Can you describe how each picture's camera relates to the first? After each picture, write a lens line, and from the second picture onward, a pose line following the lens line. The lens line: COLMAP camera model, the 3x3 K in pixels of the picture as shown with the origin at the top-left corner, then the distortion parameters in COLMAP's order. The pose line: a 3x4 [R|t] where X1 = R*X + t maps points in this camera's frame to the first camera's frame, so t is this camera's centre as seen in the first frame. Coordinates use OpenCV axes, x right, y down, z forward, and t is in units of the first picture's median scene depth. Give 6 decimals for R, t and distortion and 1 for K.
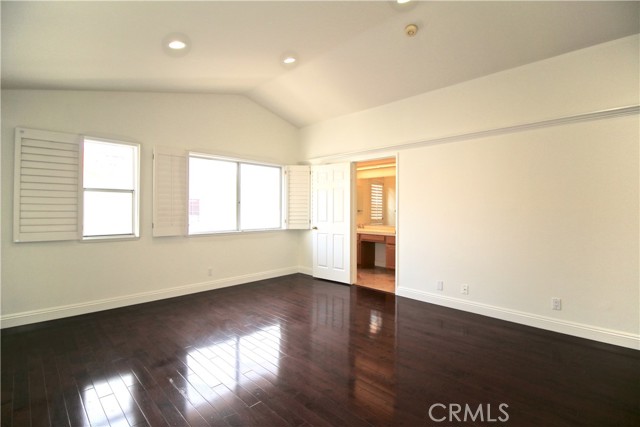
lens RADIAL K [[301.2, 0, 320.0], [0, 301.2, 213.5], [0, 0, 1]] dist [0.000056, -0.000108]
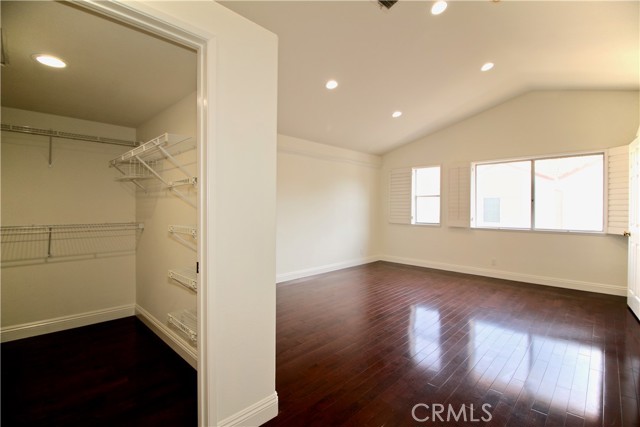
lens RADIAL K [[301.2, 0, 320.0], [0, 301.2, 213.5], [0, 0, 1]] dist [0.000056, -0.000108]
pose [[0.016042, 0.020706, -0.999657, 0.704270], [-0.008631, 0.999751, 0.020569, -0.008081], [0.999834, 0.008298, 0.016217, 0.291789]]
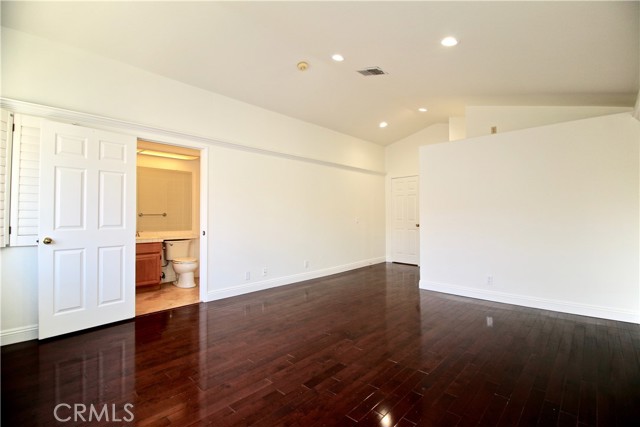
lens RADIAL K [[307.7, 0, 320.0], [0, 307.7, 213.5], [0, 0, 1]] dist [-0.000521, -0.000347]
pose [[-0.039647, 0.001684, 0.999212, -0.597489], [0.009694, 0.999952, -0.001301, 0.006855], [-0.999167, 0.009635, -0.039661, 0.597214]]
